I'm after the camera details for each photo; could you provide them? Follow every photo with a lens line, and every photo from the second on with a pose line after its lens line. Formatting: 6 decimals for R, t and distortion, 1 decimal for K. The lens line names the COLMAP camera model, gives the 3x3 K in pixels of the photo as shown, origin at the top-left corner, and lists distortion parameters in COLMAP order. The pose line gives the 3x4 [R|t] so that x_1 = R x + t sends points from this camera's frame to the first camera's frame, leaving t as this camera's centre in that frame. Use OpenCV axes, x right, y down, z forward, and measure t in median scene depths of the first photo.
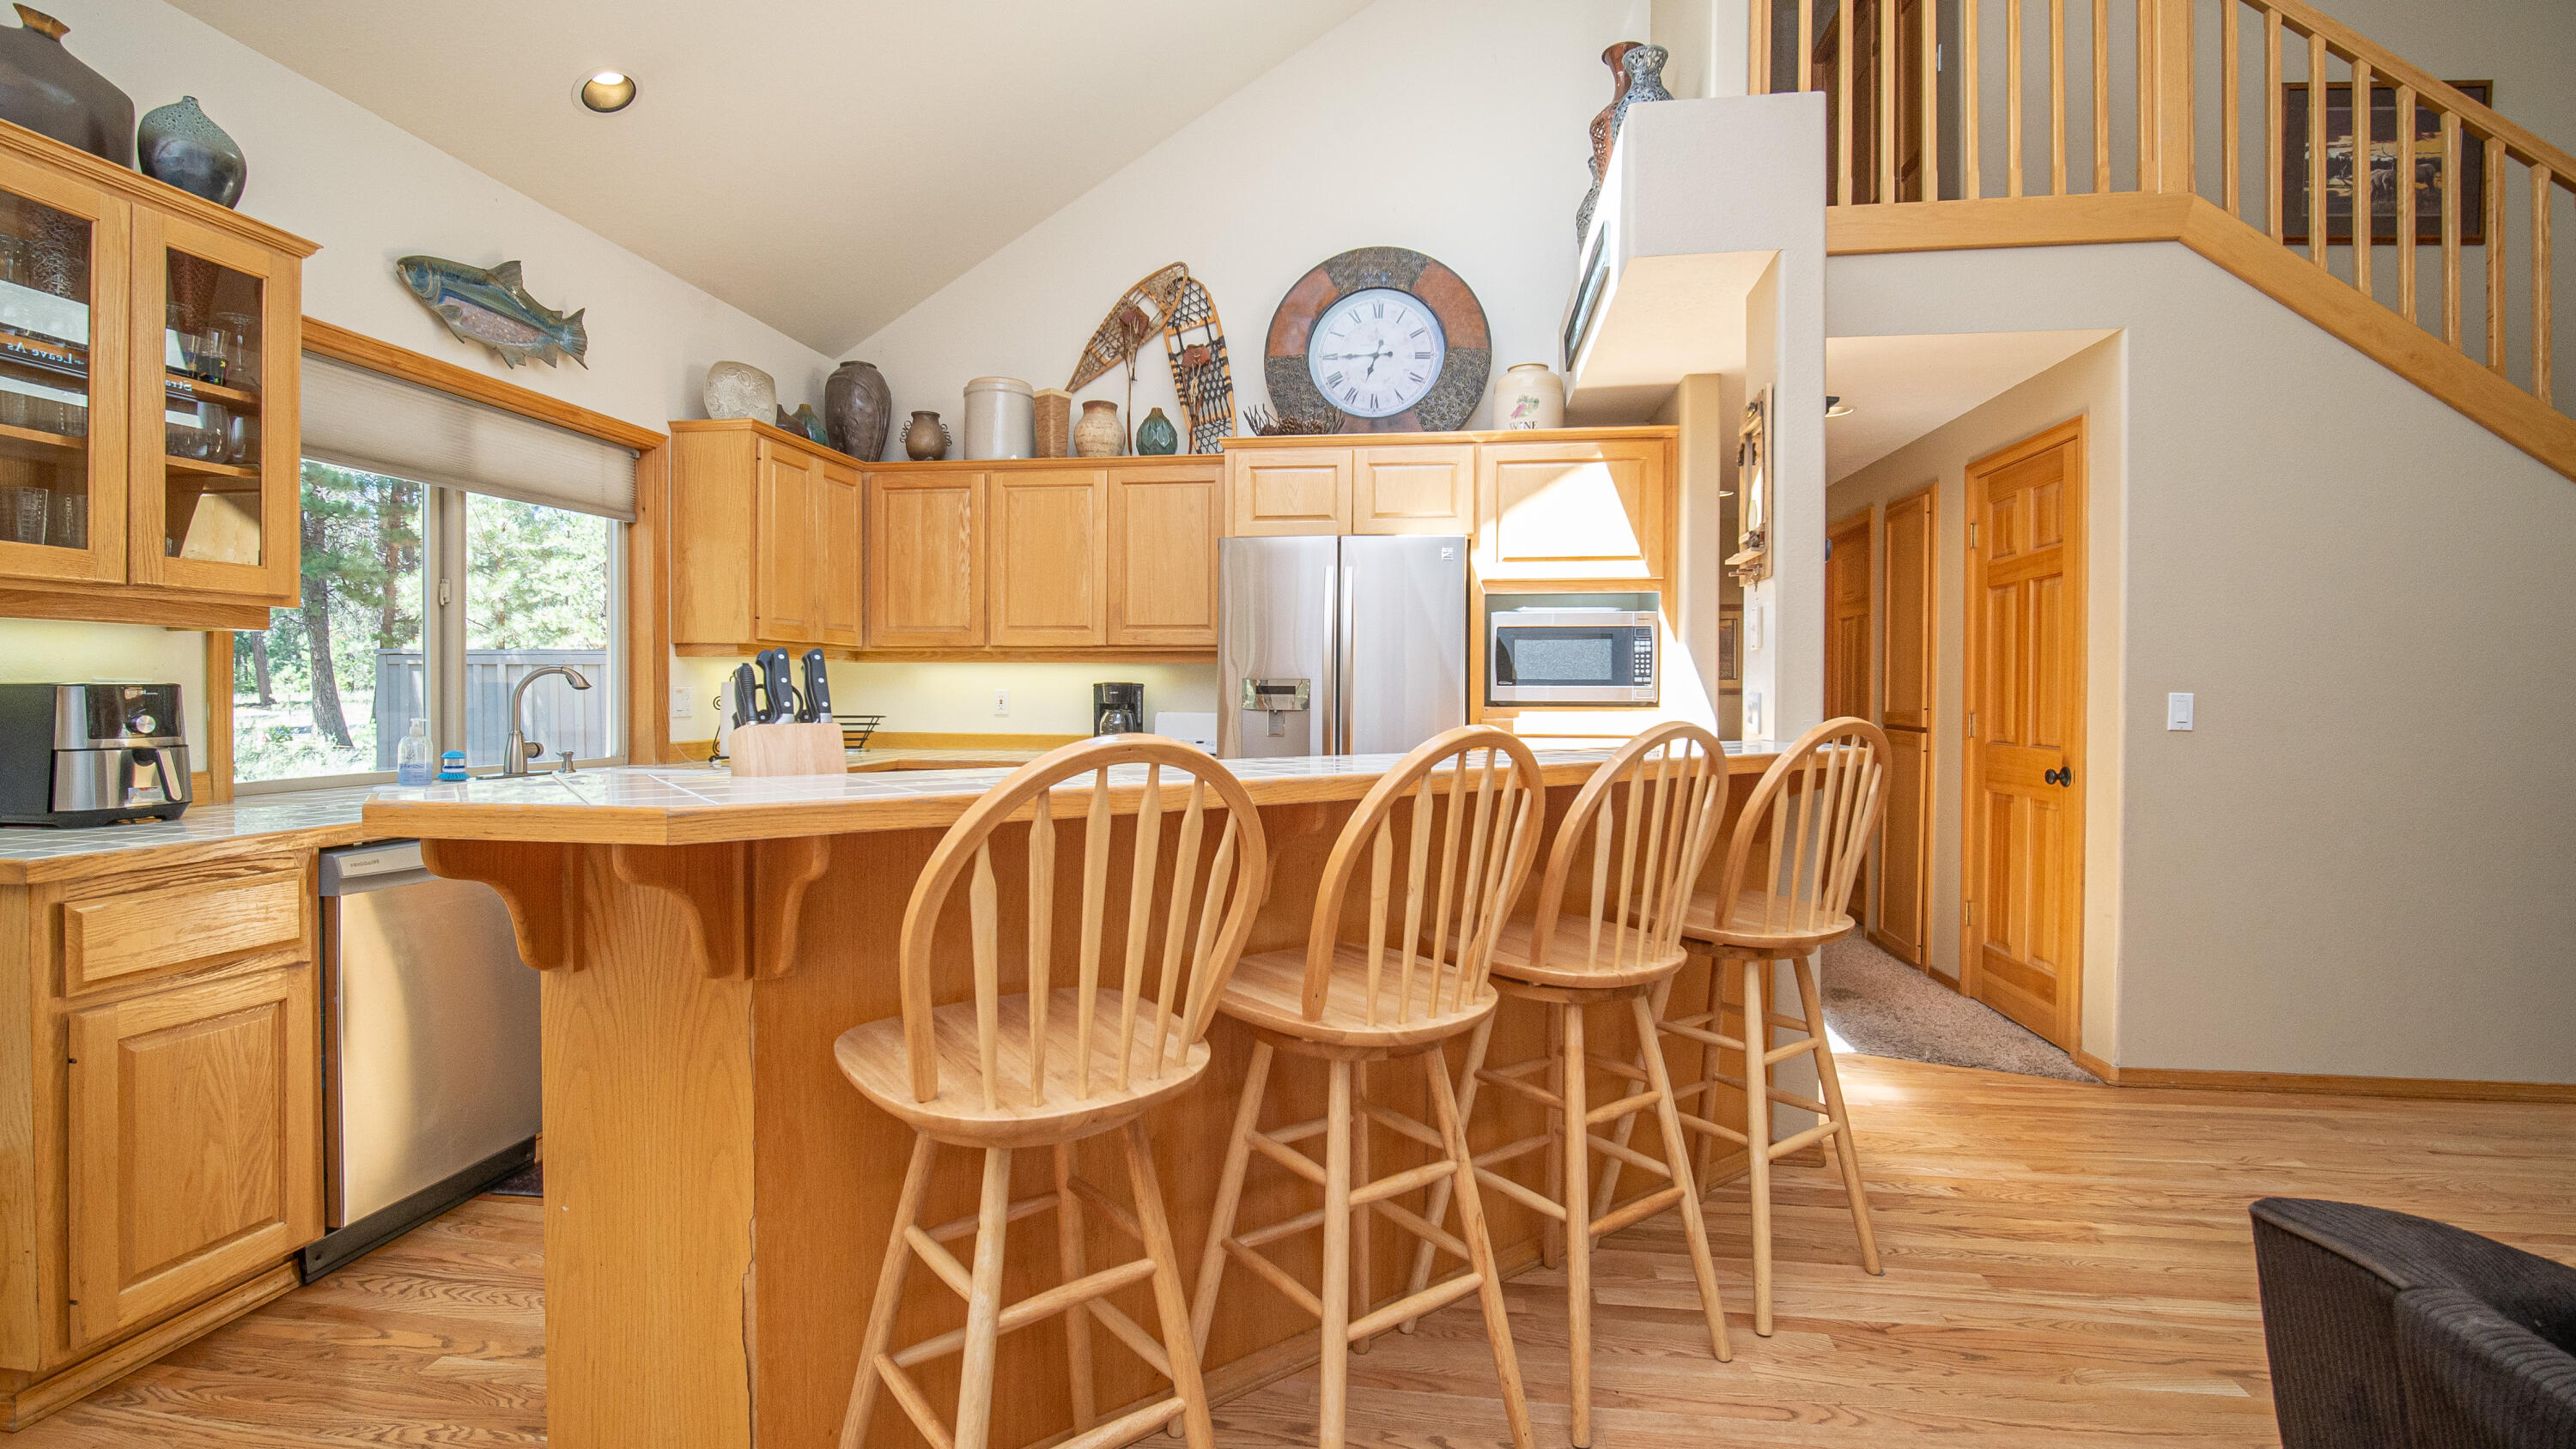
lens RADIAL K [[1172.8, 0, 1281.8], [0, 1172.8, 681.1], [0, 0, 1]] dist [-0.000627, 0.000280]
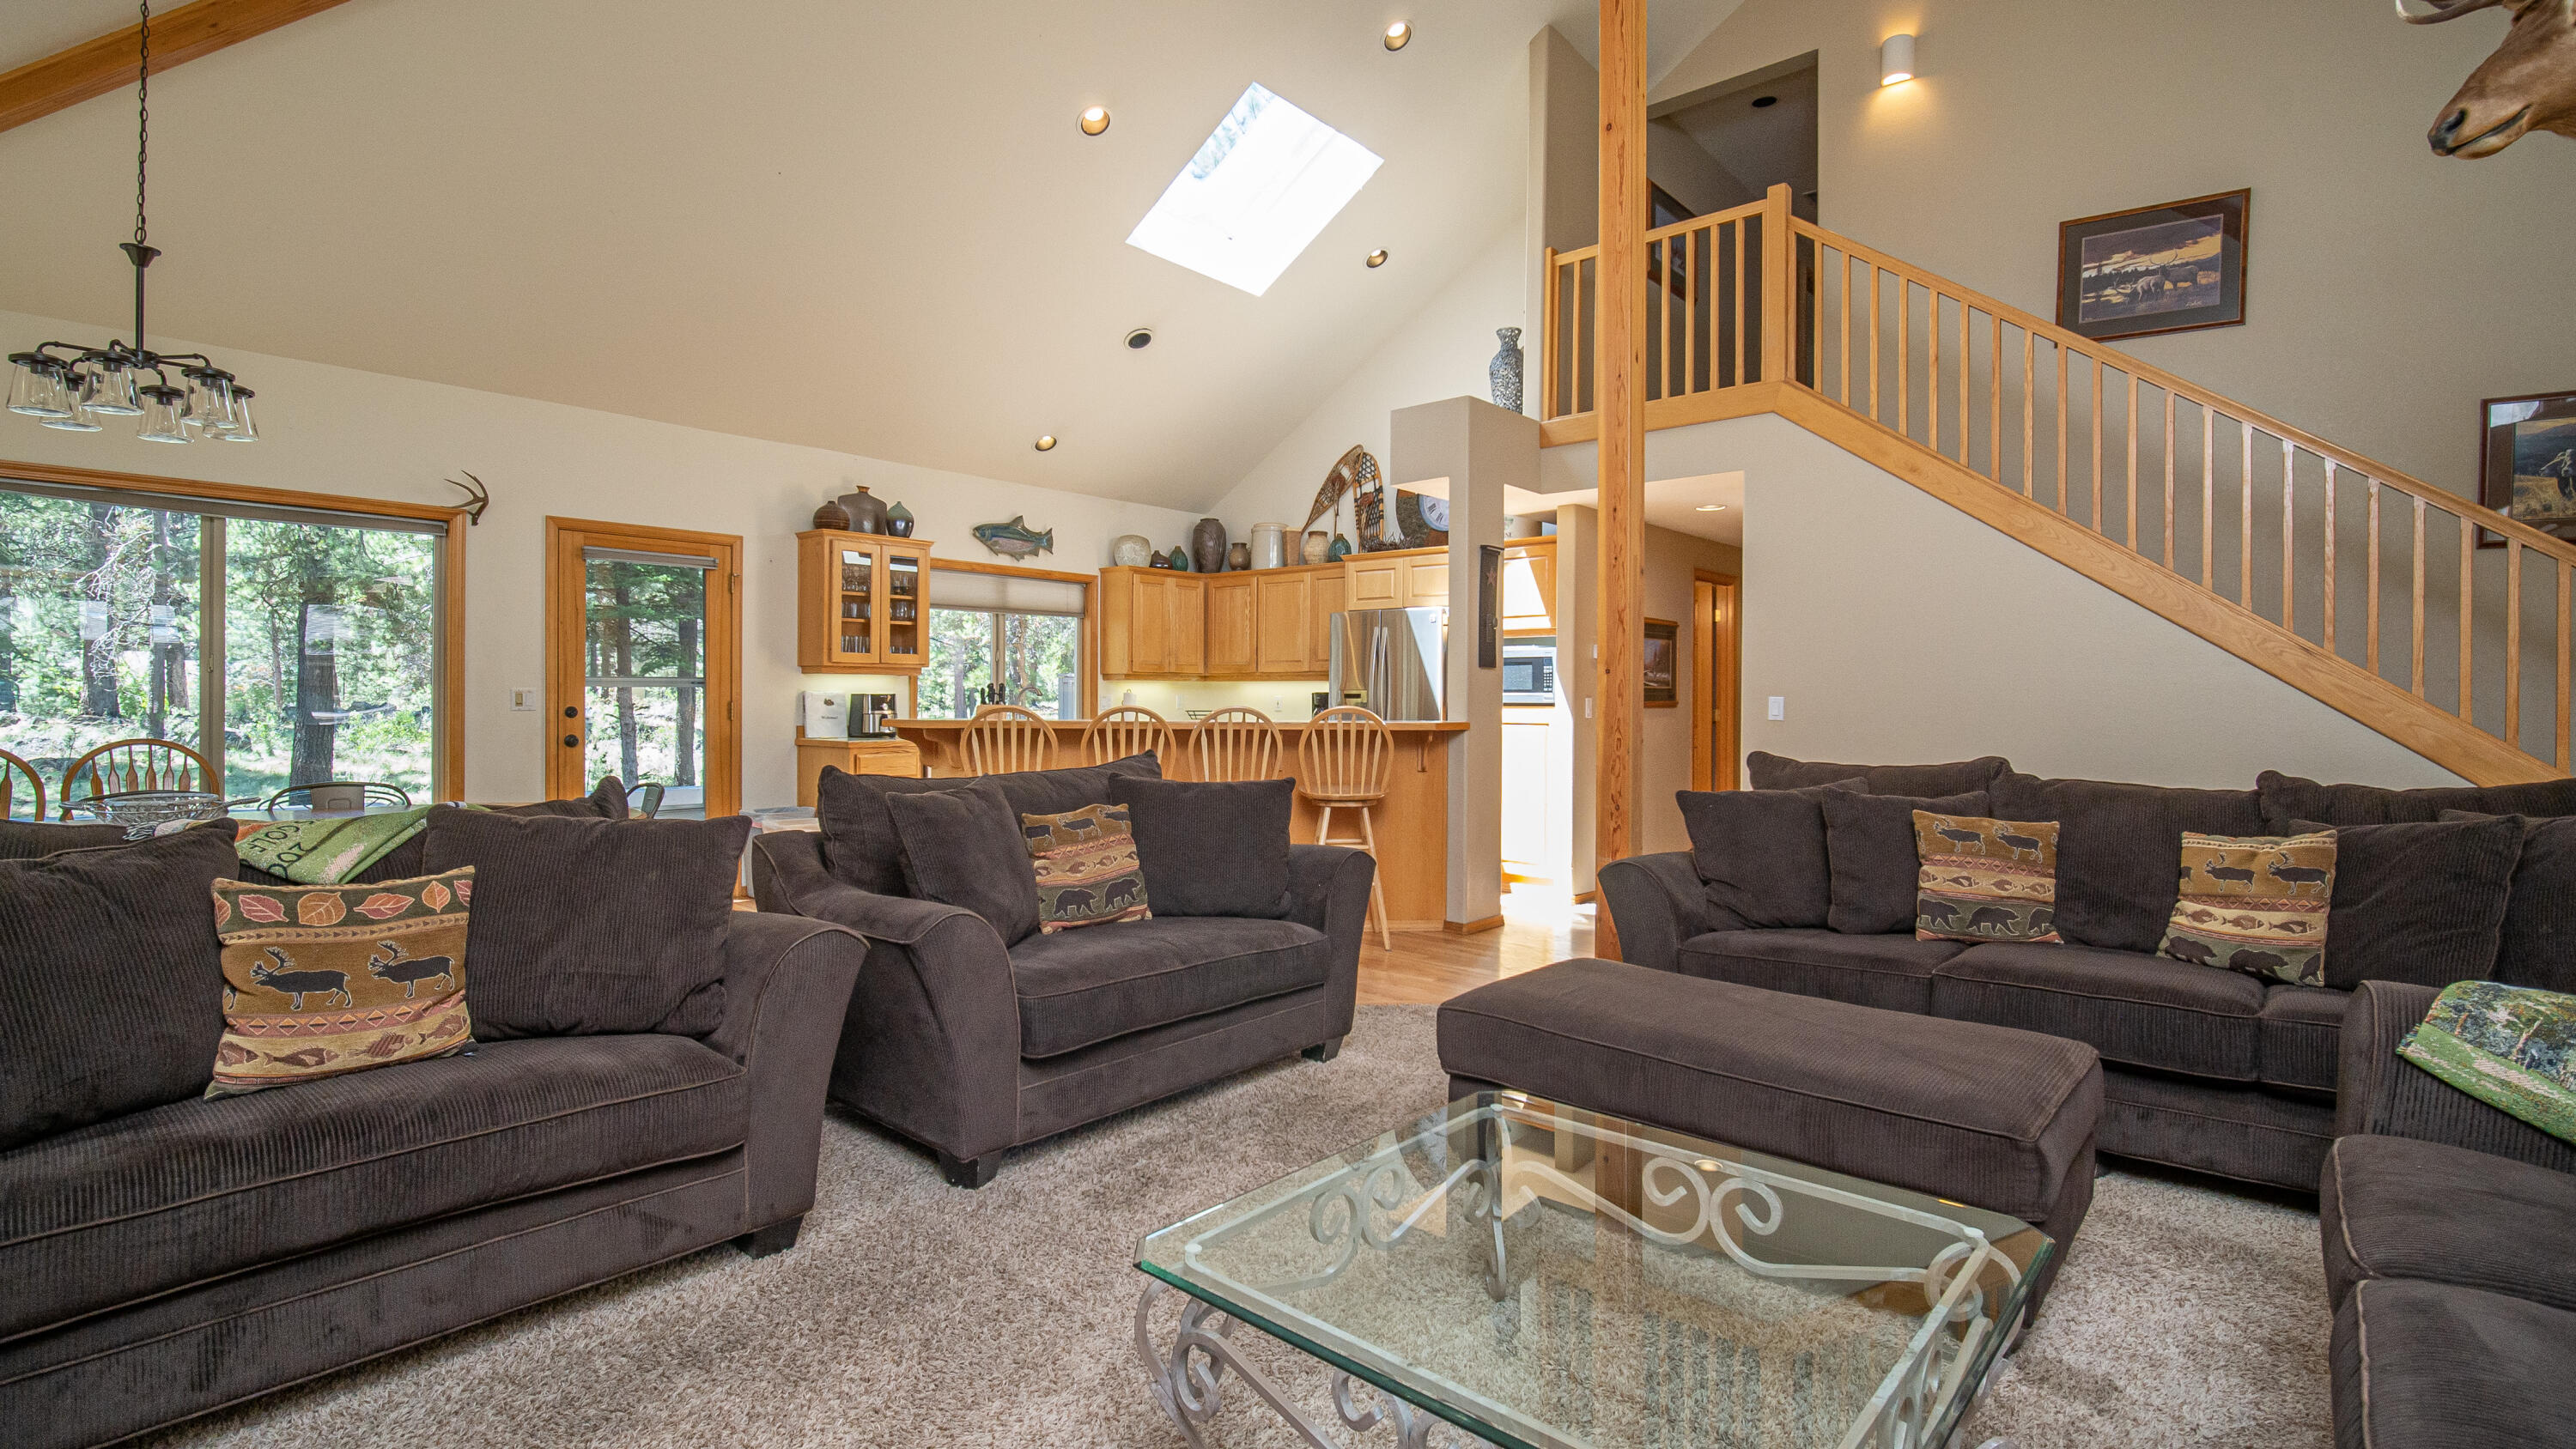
lens RADIAL K [[1194.8, 0, 1307.8], [0, 1194.8, 704.1], [0, 0, 1]] dist [-0.001924, -0.000323]
pose [[0.844372, 0.002800, -0.535750, 0.809698], [0.003753, 0.999931, 0.011141, -0.000973], [0.535744, -0.011418, 0.844303, -0.525235]]
